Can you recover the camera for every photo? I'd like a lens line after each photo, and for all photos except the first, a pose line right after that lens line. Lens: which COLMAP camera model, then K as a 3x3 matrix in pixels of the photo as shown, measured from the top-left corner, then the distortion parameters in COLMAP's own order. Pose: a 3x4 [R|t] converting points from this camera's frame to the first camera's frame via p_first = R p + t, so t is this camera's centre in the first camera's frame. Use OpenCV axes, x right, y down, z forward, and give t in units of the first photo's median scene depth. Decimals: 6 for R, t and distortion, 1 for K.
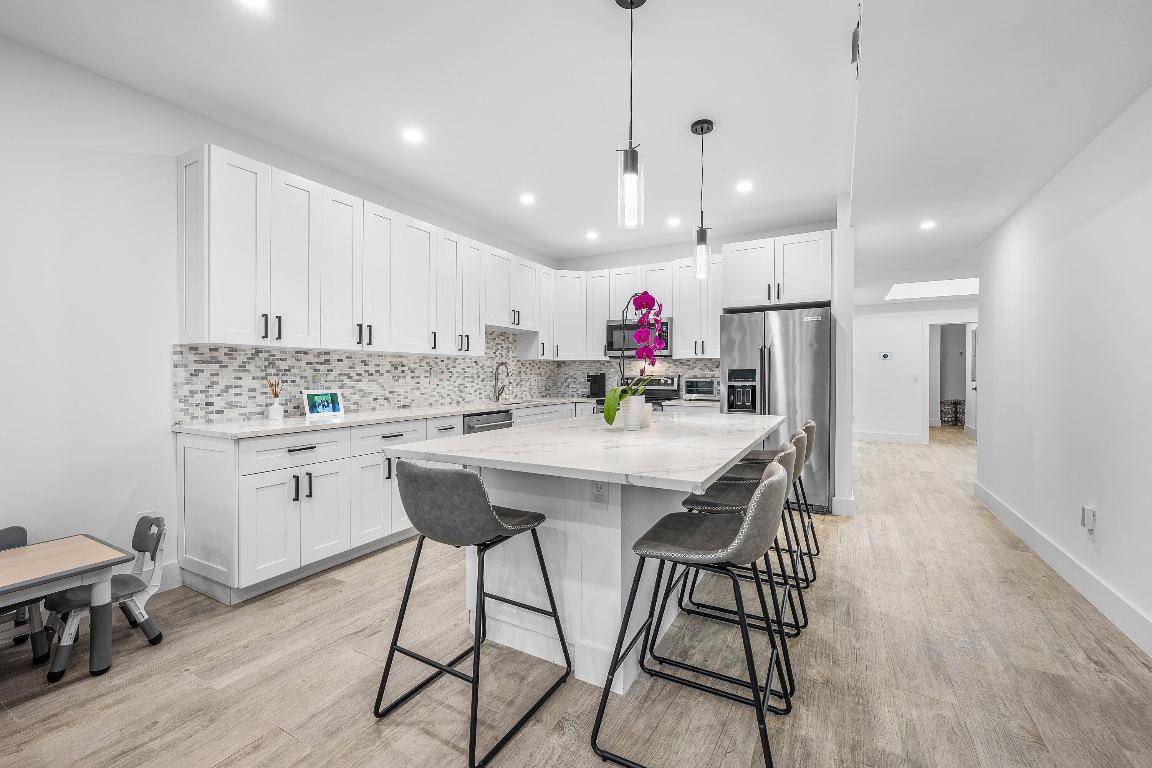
lens RADIAL K [[471.9, 0, 576.4], [0, 471.9, 380.0], [0, 0, 1]] dist [-0.000604, -0.000035]
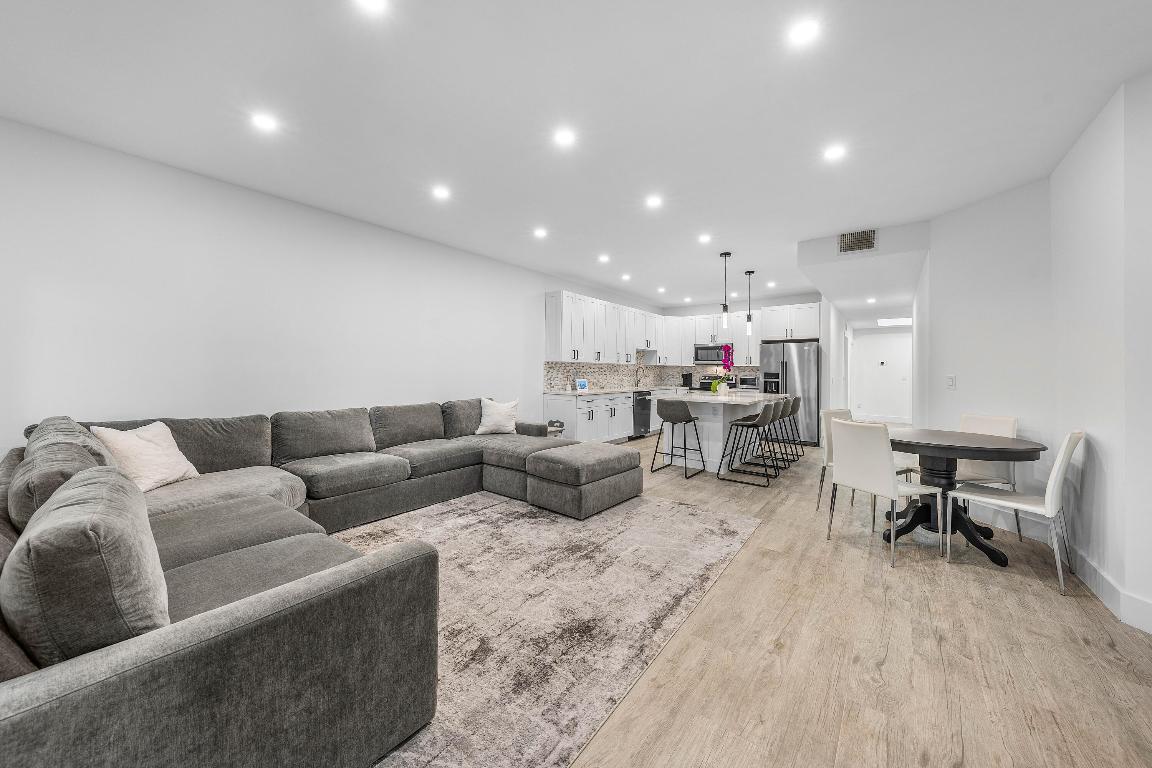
lens RADIAL K [[404.7, 0, 568.2], [0, 404.7, 361.8], [0, 0, 1]] dist [-0.000677, -0.000844]
pose [[0.986637, 0.010242, -0.162614, -0.201910], [-0.015657, 0.999364, -0.032053, -0.000148], [0.162182, 0.034171, 0.986169, -0.772697]]
